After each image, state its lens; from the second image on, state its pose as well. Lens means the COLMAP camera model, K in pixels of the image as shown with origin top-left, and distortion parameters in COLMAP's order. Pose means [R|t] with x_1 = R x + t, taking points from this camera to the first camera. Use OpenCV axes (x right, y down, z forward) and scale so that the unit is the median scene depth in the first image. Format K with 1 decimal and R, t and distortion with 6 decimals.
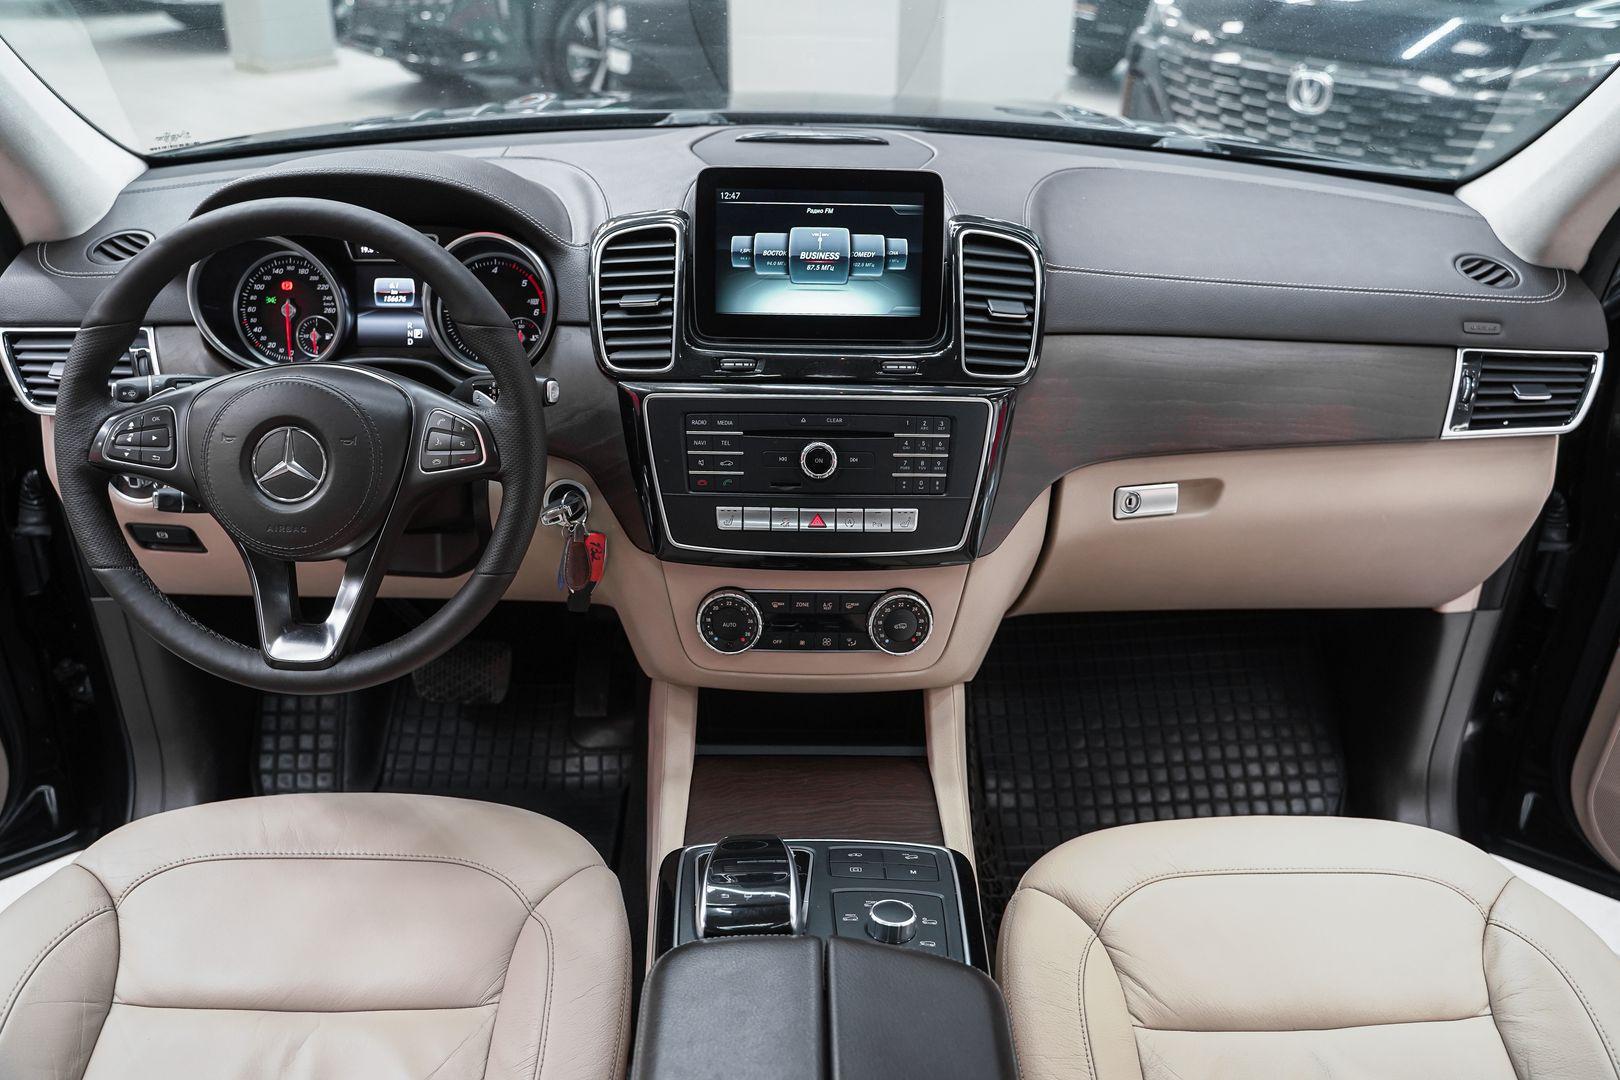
lens RADIAL K [[1354.7, 0, 824.3], [0, 1354.7, 540.5], [0, 0, 1]] dist [-0.111852, 0.096902]
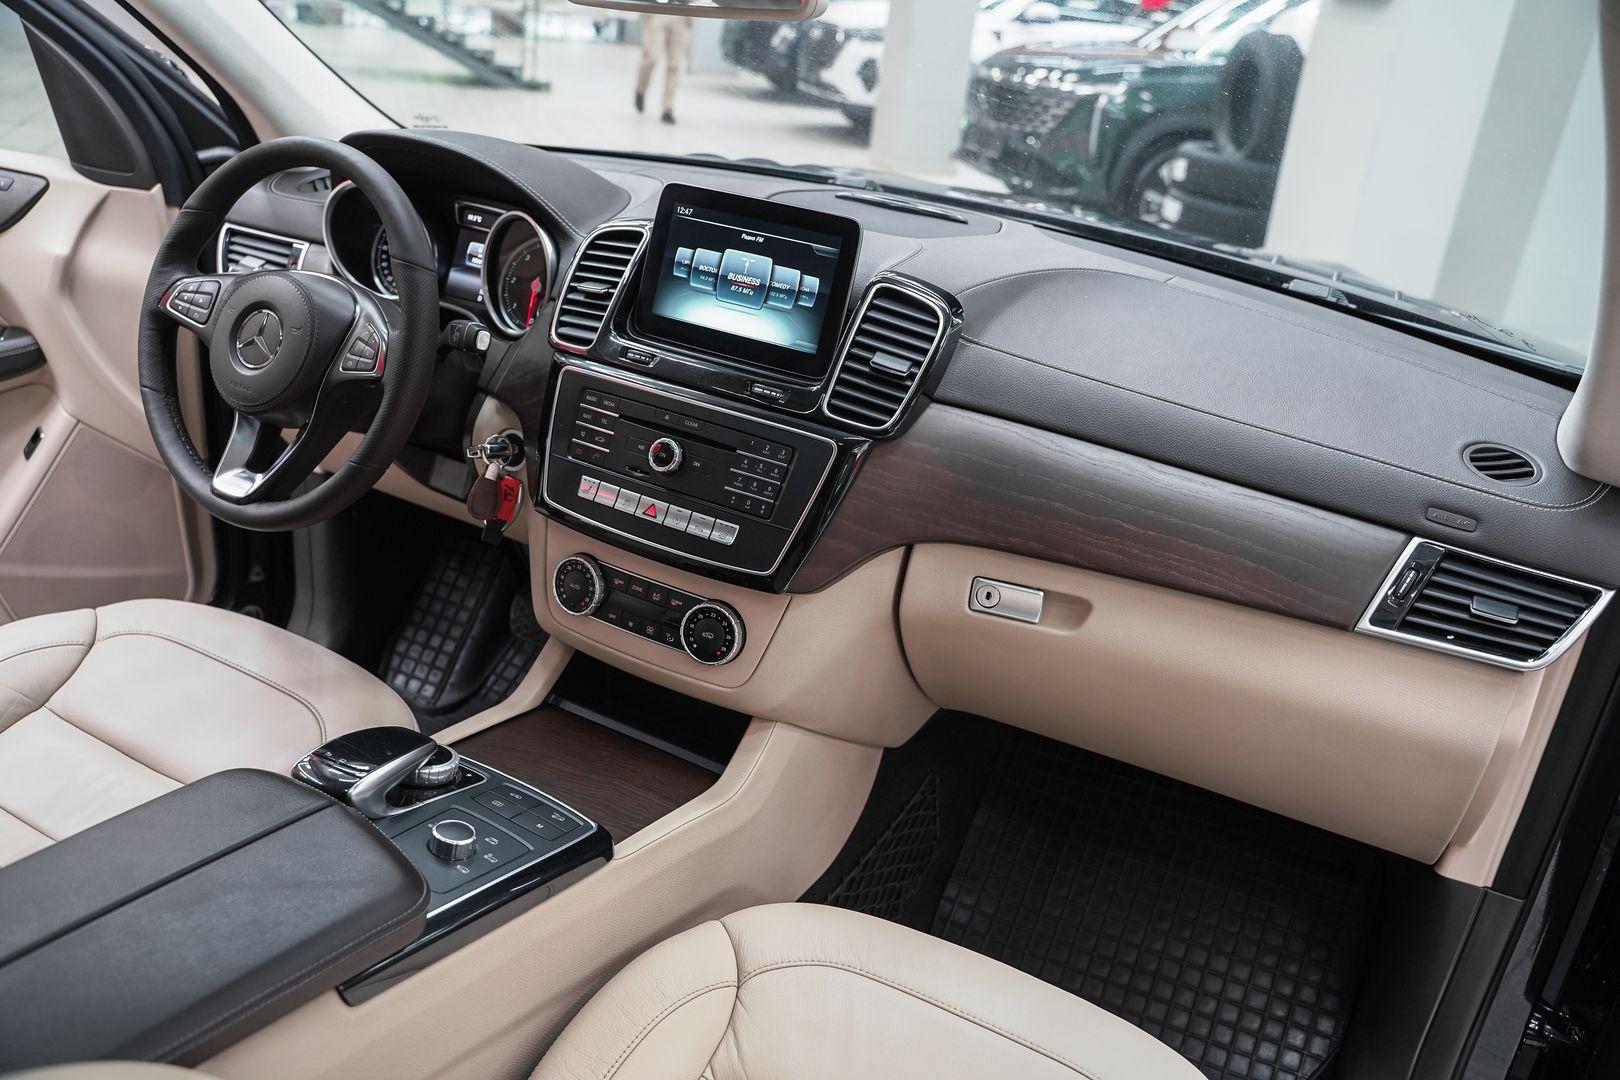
lens RADIAL K [[1354.7, 0, 817.2], [0, 1354.7, 549.6], [0, 0, 1]] dist [-0.111852, 0.096902]
pose [[0.862282, 0.266812, -0.430444, 0.562474], [-0.305817, 0.951821, -0.022635, -0.000957], [0.403666, 0.151155, 0.902334, 0.092226]]
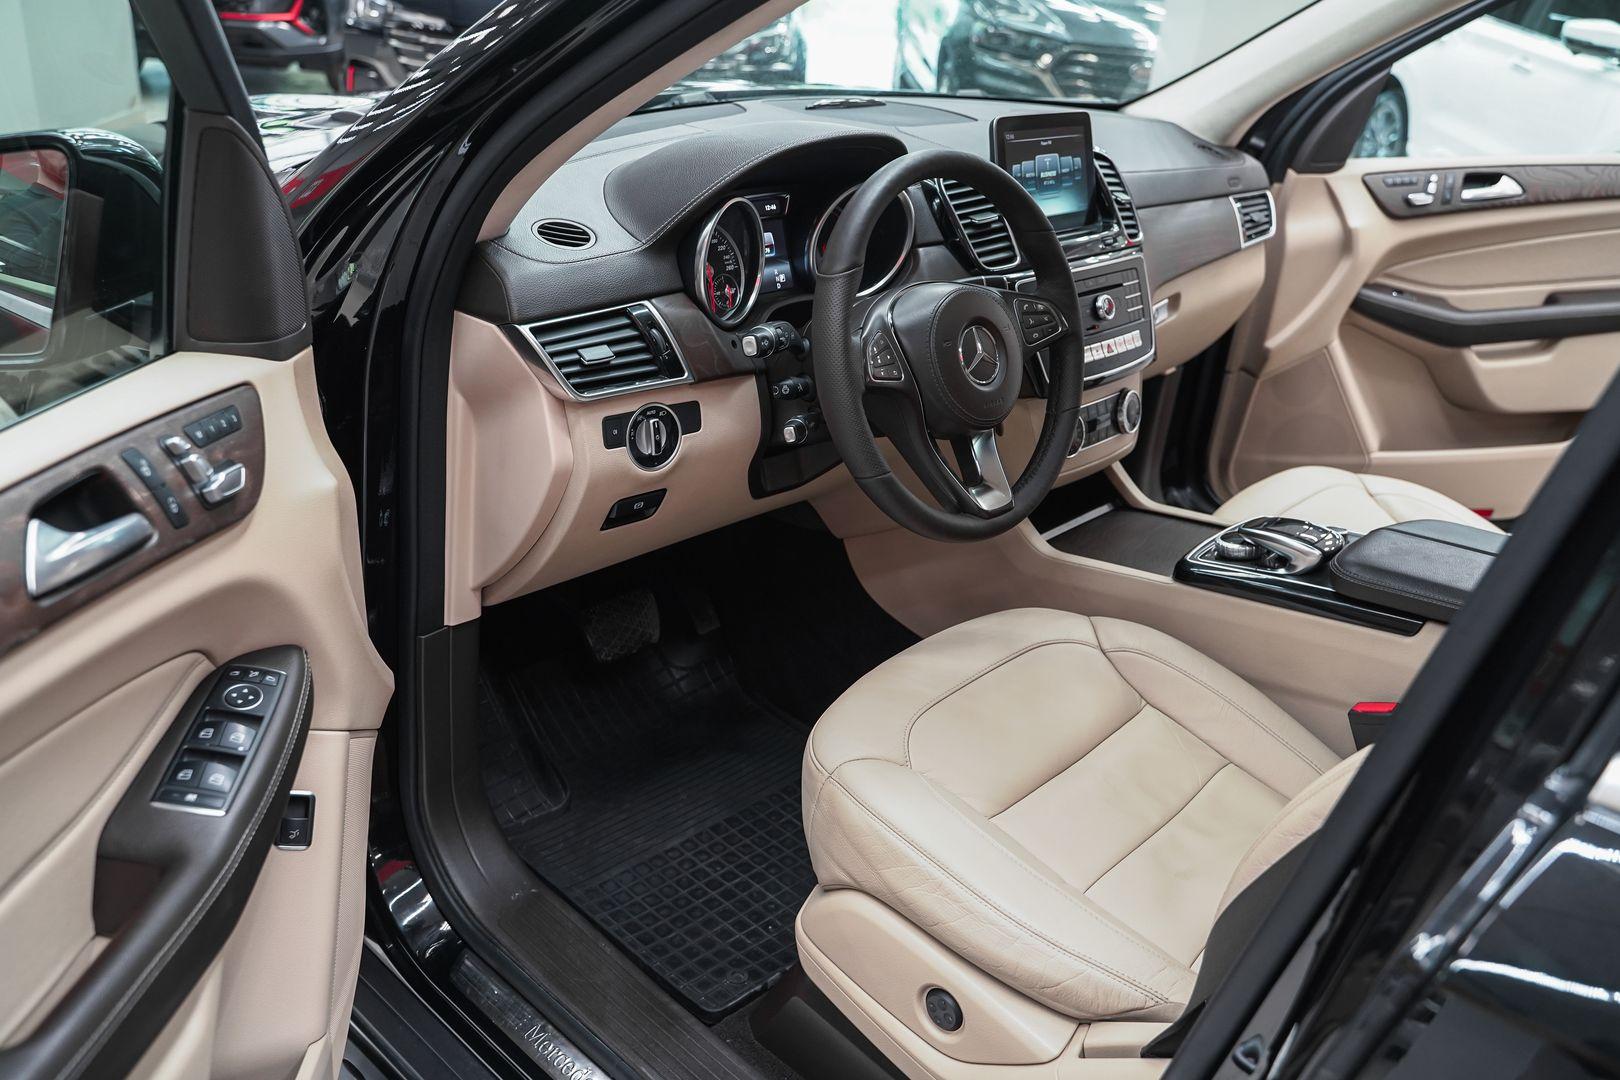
lens RADIAL K [[1354.7, 0, 818.7], [0, 1354.7, 515.6], [0, 0, 1]] dist [-0.111852, 0.096902]
pose [[0.703599, -0.264600, 0.659497, -1.216893], [0.270677, 0.957916, 0.095553, -0.065038], [-0.657026, 0.111279, 0.745610, 0.131970]]
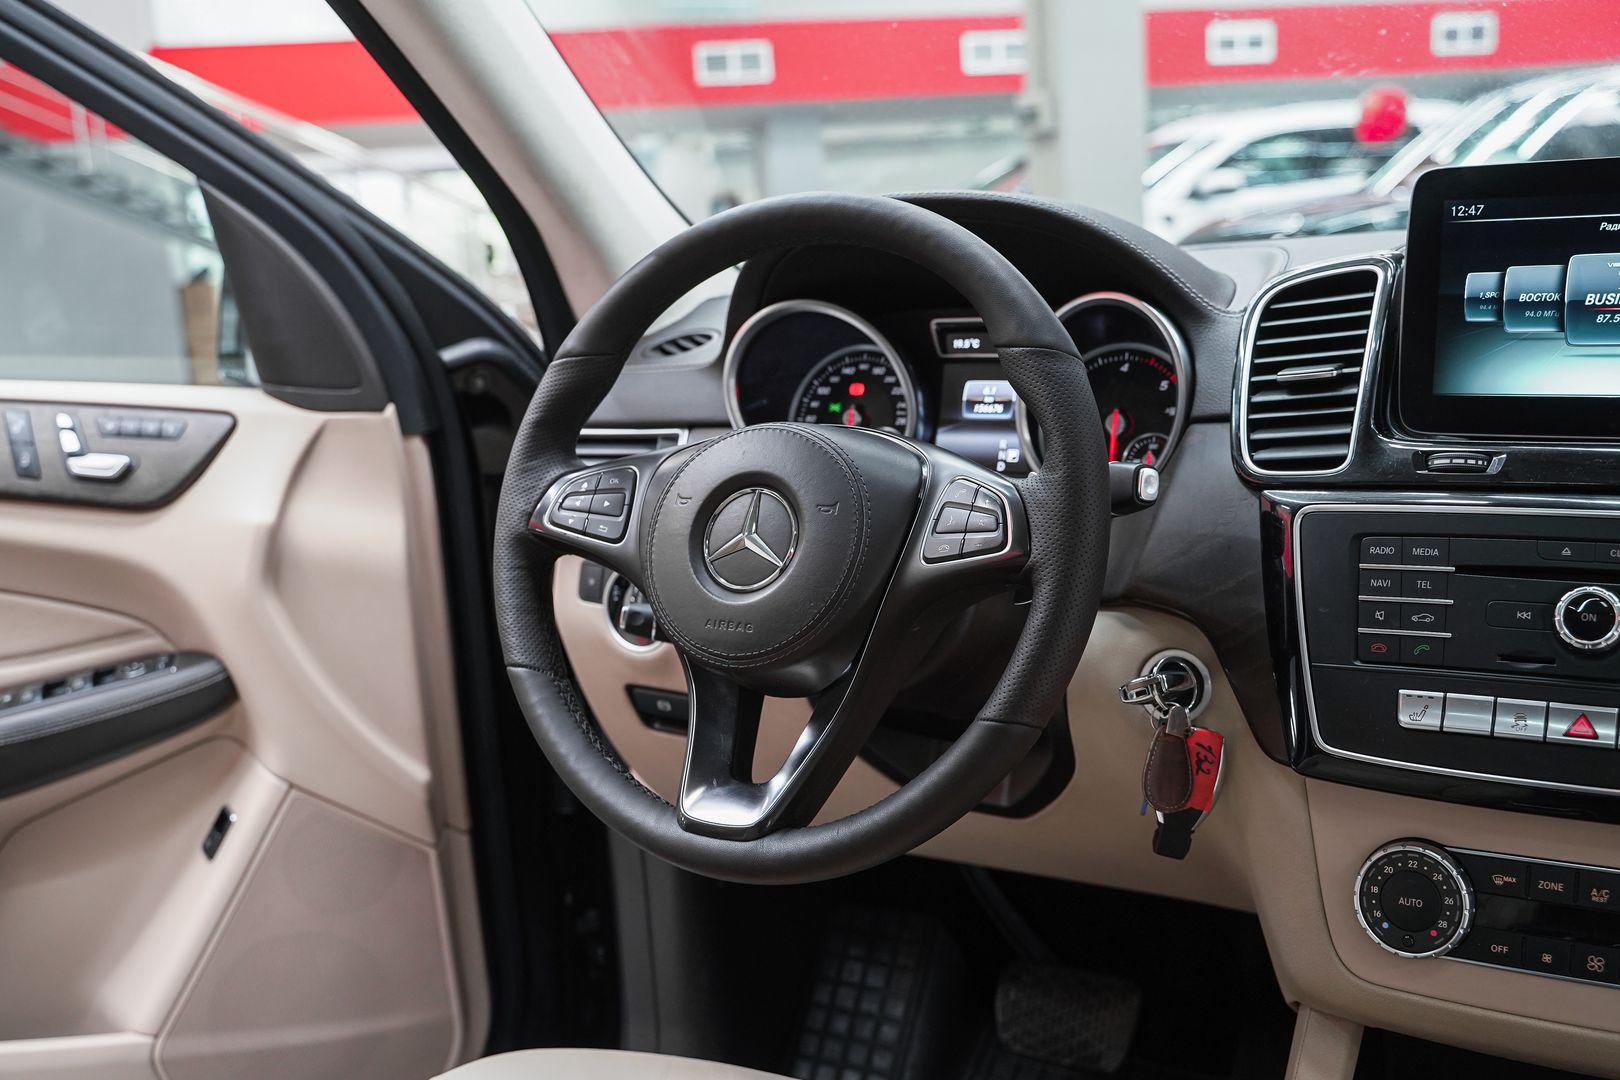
lens RADIAL K [[1706.1, 0, 760.2], [0, 1706.1, 530.4], [0, 0, 1]] dist [-0.038016, 0.000000]
pose [[0.837714, 0.026064, -0.545487, 0.087785], [-0.179542, 0.956480, -0.230024, 0.127271], [0.515752, 0.290632, 0.805936, 0.229511]]
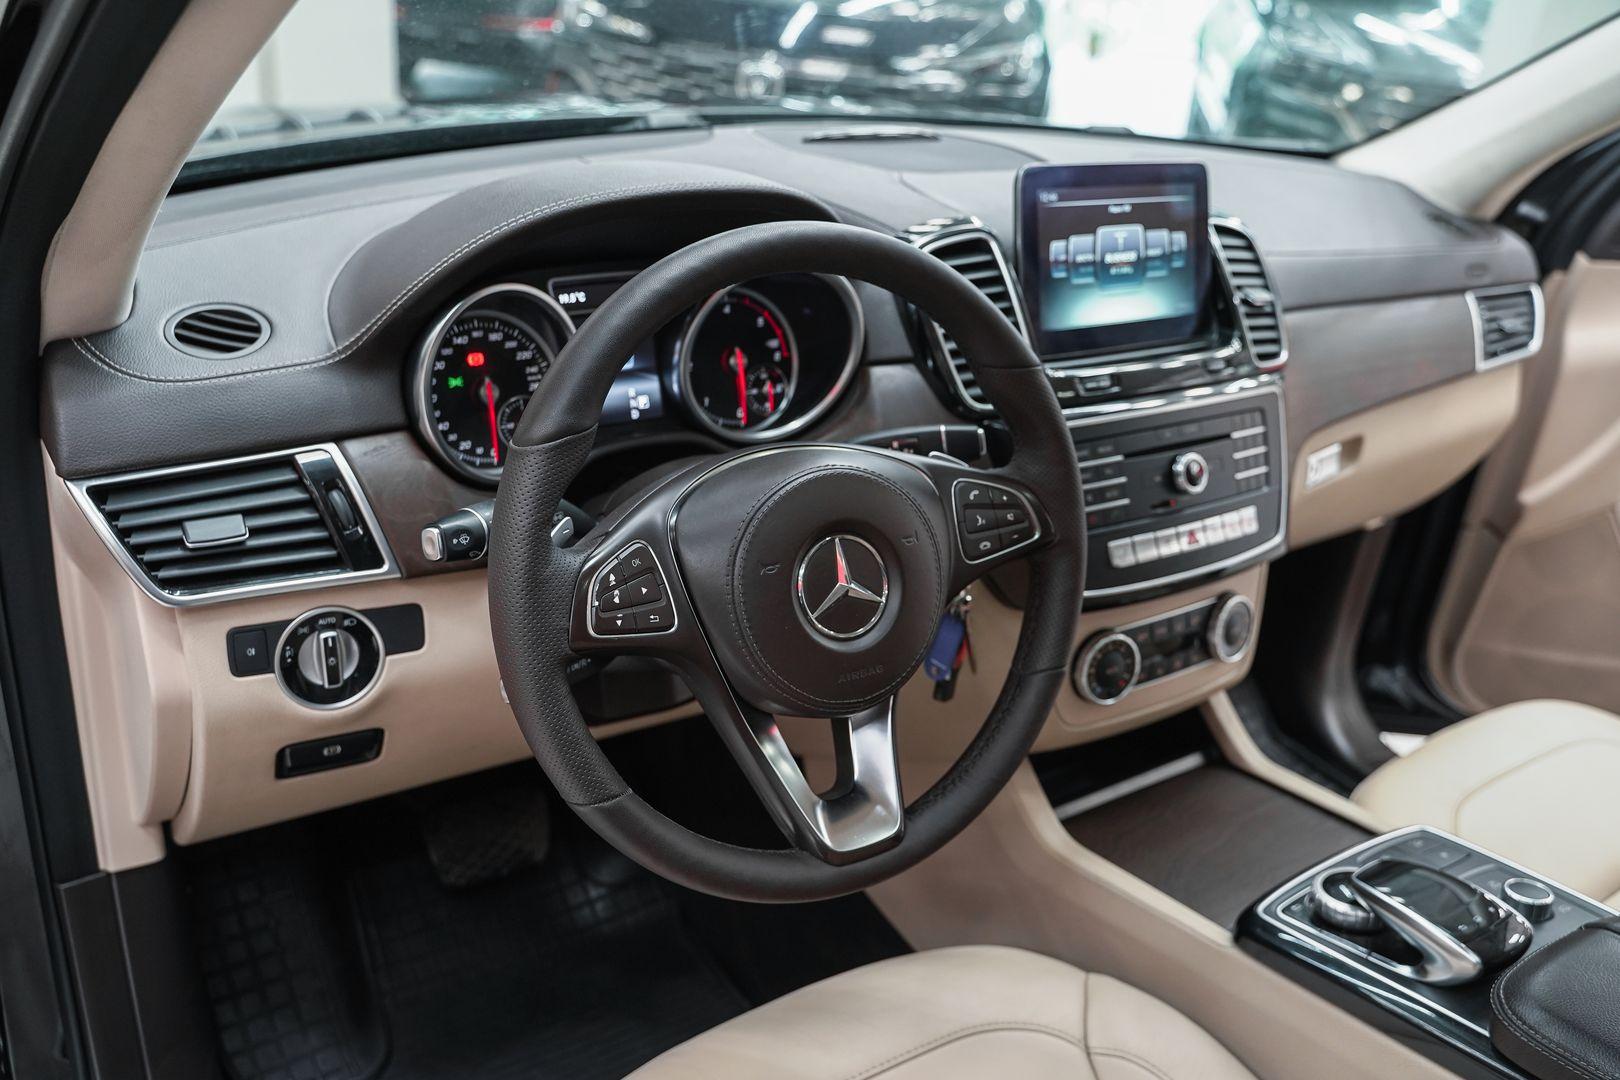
lens RADIAL K [[1354.7, 0, 809.8], [0, 1354.7, 541.6], [0, 0, 1]] dist [-0.111852, 0.096902]
pose [[0.850284, -0.187335, 0.491857, -0.671336], [0.189104, 0.980847, 0.046670, -0.103241], [-0.491179, 0.053329, 0.869425, 0.316230]]
